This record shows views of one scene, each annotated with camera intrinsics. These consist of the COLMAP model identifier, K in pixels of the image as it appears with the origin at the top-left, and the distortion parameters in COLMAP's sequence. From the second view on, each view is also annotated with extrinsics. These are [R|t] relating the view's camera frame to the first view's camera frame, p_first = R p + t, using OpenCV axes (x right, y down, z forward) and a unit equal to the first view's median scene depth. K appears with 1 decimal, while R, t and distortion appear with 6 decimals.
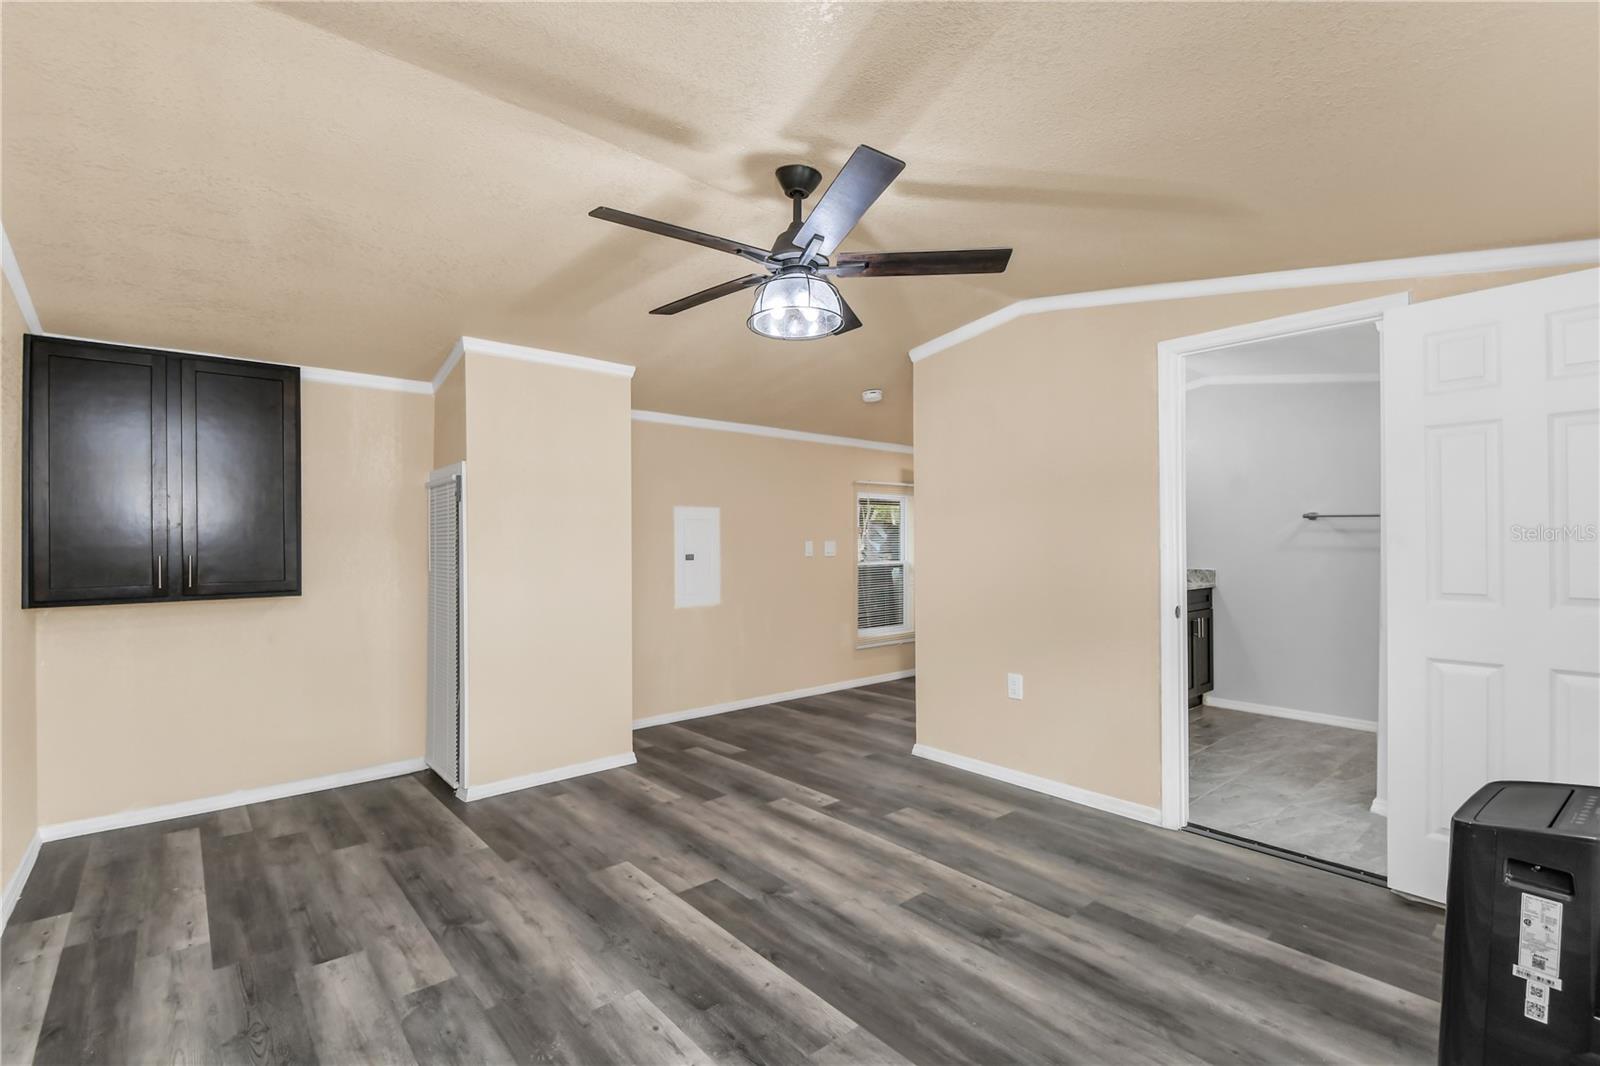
lens RADIAL K [[721.3, 0, 771.9], [0, 721.3, 539.2], [0, 0, 1]] dist [0.024486, -0.022996]
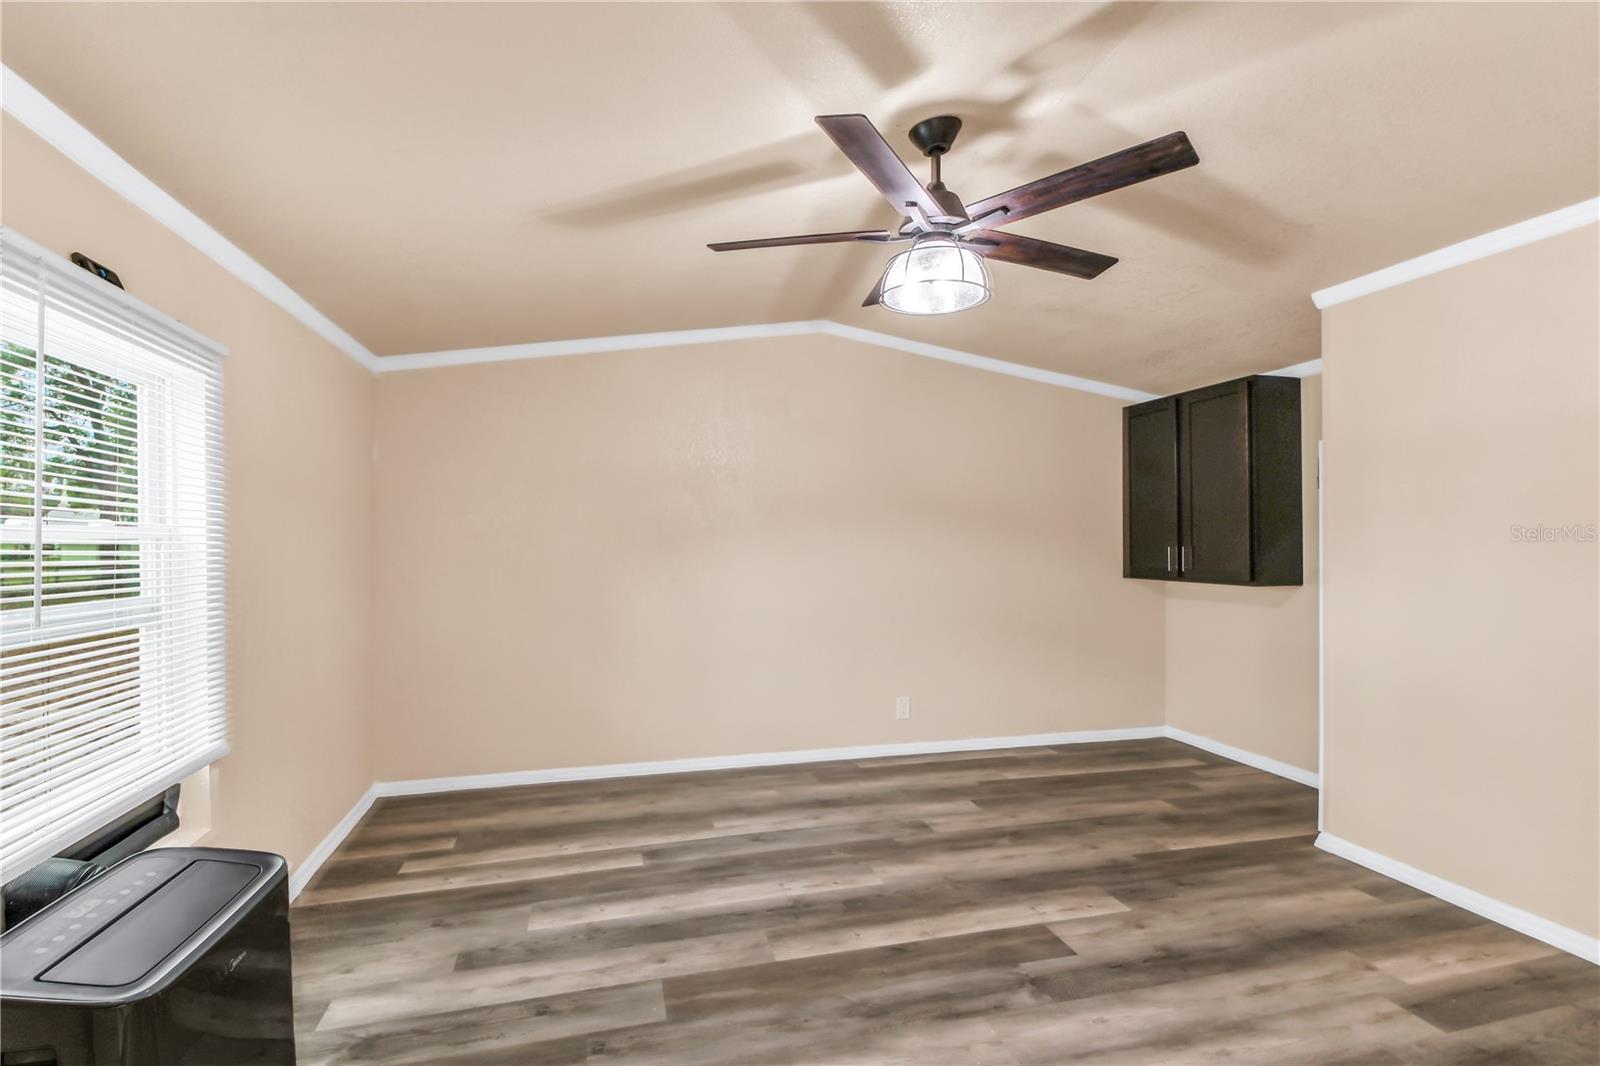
lens RADIAL K [[721.3, 0, 771.9], [0, 721.3, 539.2], [0, 0, 1]] dist [0.024486, -0.022996]
pose [[-0.443584, 0.007205, -0.896204, 0.852982], [0.004978, 0.999972, 0.005575, -0.004791], [0.896219, -0.001988, -0.443608, 1.116301]]
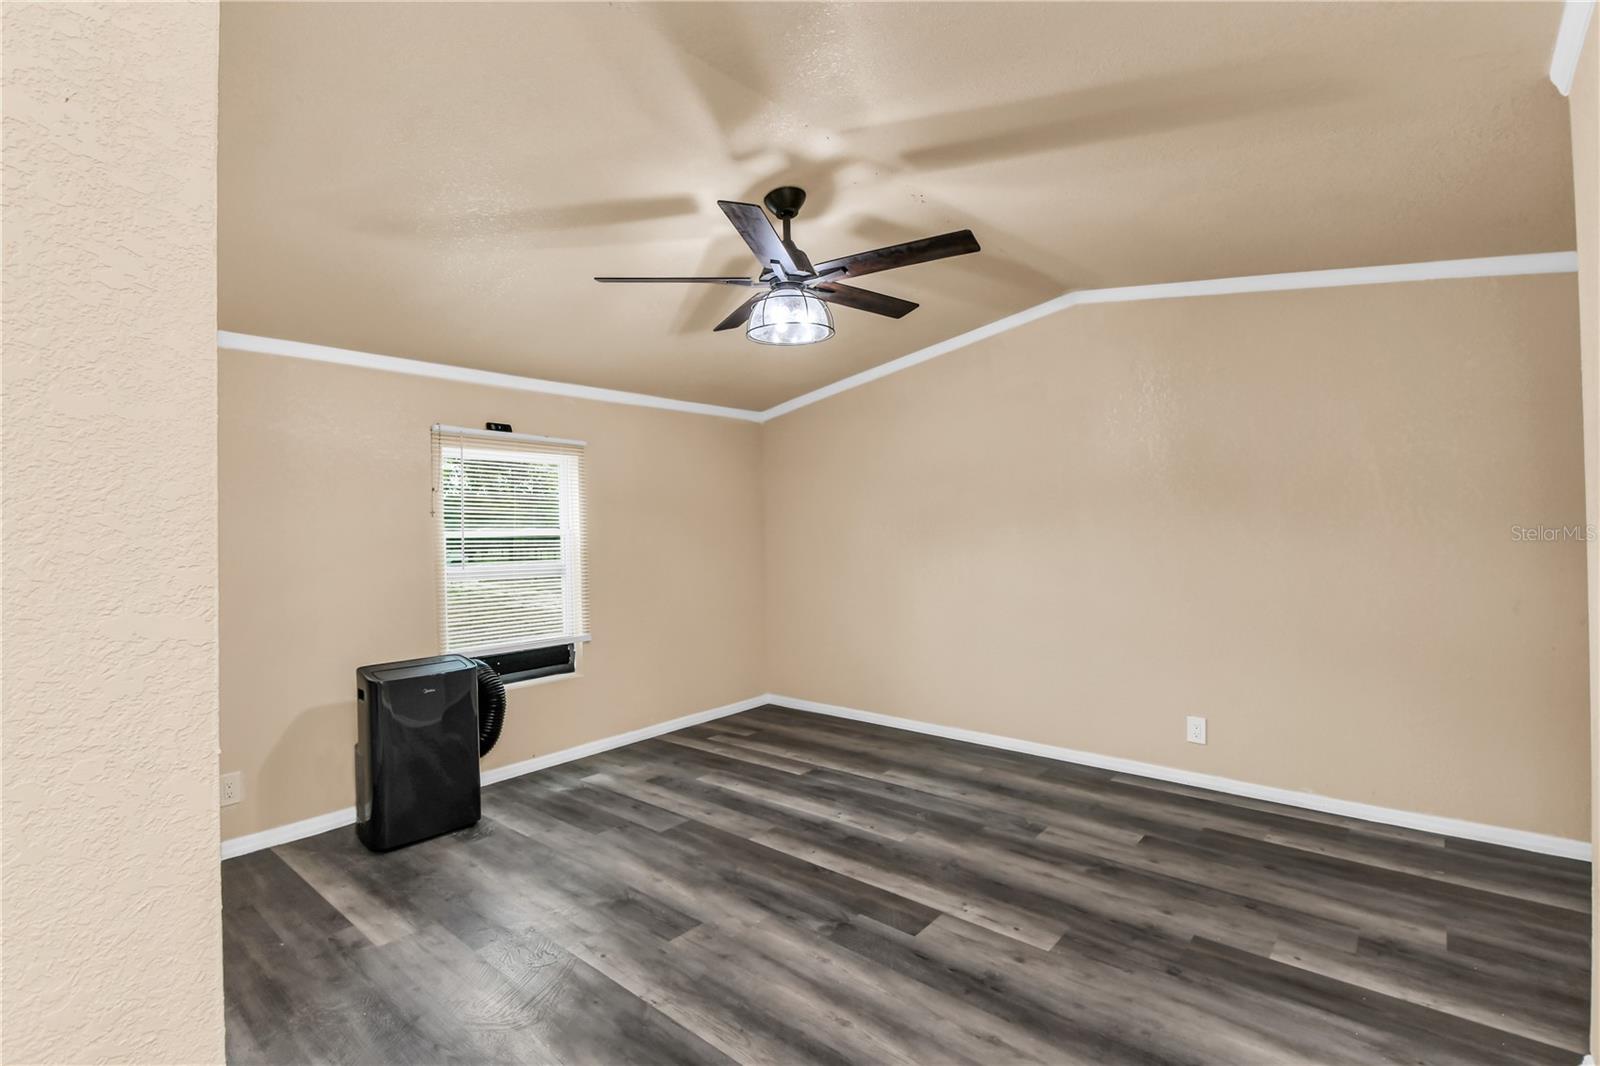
lens RADIAL K [[721.3, 0, 771.9], [0, 721.3, 539.2], [0, 0, 1]] dist [0.024486, -0.022996]
pose [[-0.990848, 0.026250, -0.132402, 0.193199], [0.026113, 0.999655, 0.002773, 0.010307], [0.132429, -0.000710, -0.991192, 1.905371]]
